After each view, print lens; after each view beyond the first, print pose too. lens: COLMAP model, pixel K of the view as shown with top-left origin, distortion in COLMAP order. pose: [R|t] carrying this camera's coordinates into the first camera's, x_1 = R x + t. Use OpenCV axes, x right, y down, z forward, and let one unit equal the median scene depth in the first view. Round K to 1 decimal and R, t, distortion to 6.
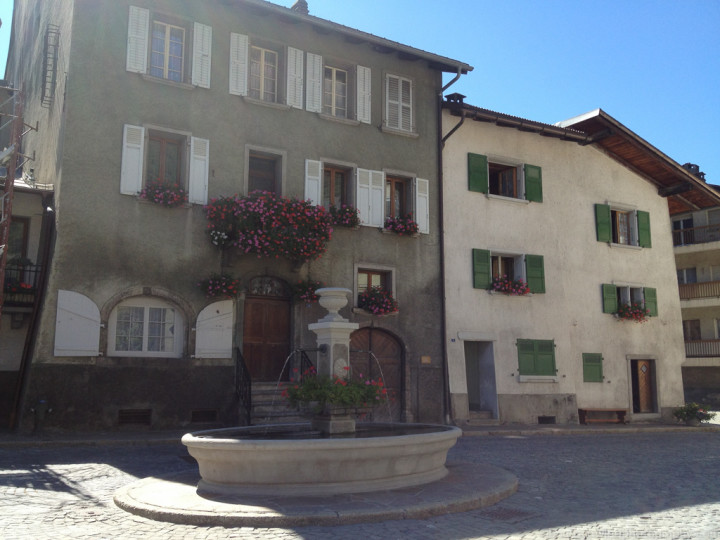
lens RADIAL K [[729.1, 0, 360.4], [0, 729.1, 268.9], [0, 0, 1]] dist [0.026213, 0.000000]
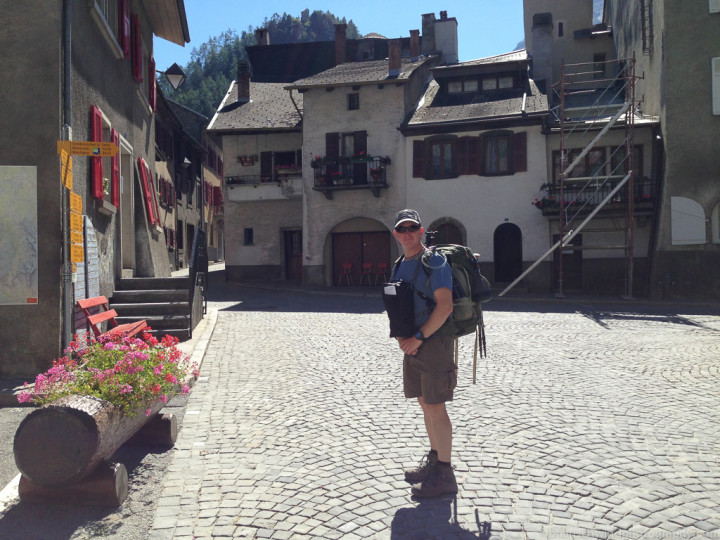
lens RADIAL K [[696.3, 0, 360.5], [0, 696.3, 270.6], [0, 0, 1]] dist [-0.003566, 0.000000]
pose [[0.698520, -0.022248, -0.715244, 0.103440], [0.125677, 0.987795, 0.092013, -0.026613], [0.704468, -0.154163, 0.692791, -0.314185]]
